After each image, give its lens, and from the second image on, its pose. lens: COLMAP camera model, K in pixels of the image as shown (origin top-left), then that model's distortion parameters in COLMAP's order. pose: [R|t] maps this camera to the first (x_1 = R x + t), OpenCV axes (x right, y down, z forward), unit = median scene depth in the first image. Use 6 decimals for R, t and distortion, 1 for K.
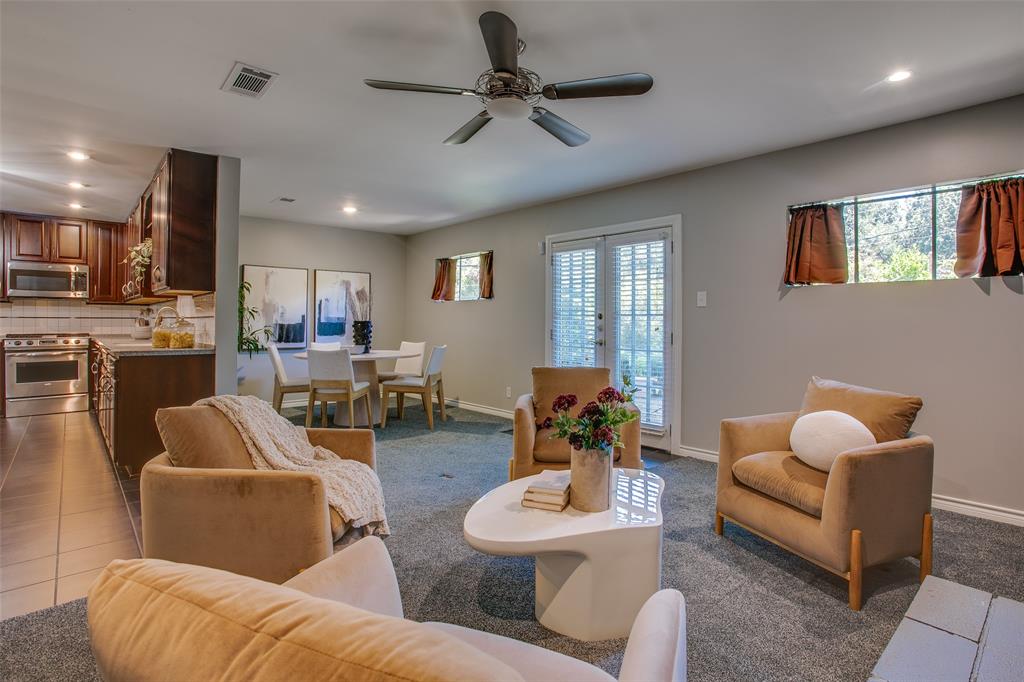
lens RADIAL K [[504.9, 0, 509.6], [0, 504.9, 321.9], [0, 0, 1]] dist [-0.055145, 0.027235]
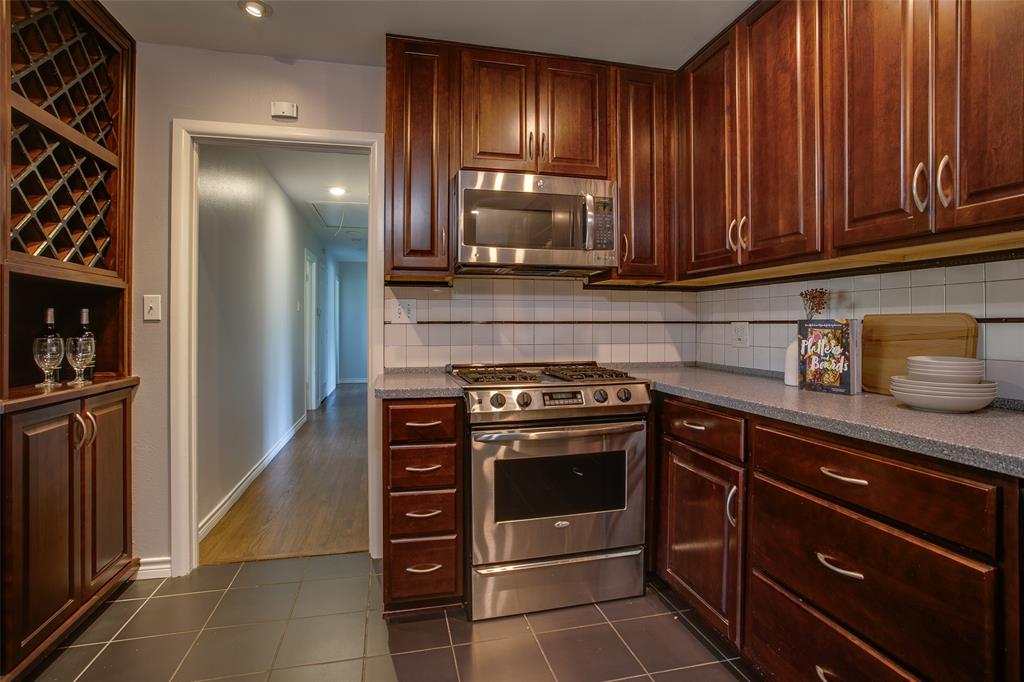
lens RADIAL K [[504.9, 0, 509.6], [0, 504.9, 321.9], [0, 0, 1]] dist [-0.055145, 0.027235]
pose [[0.878939, -0.010280, -0.476824, -0.776264], [0.006602, 0.999934, -0.009388, -0.005715], [0.476889, 0.005104, 0.878949, 0.658455]]
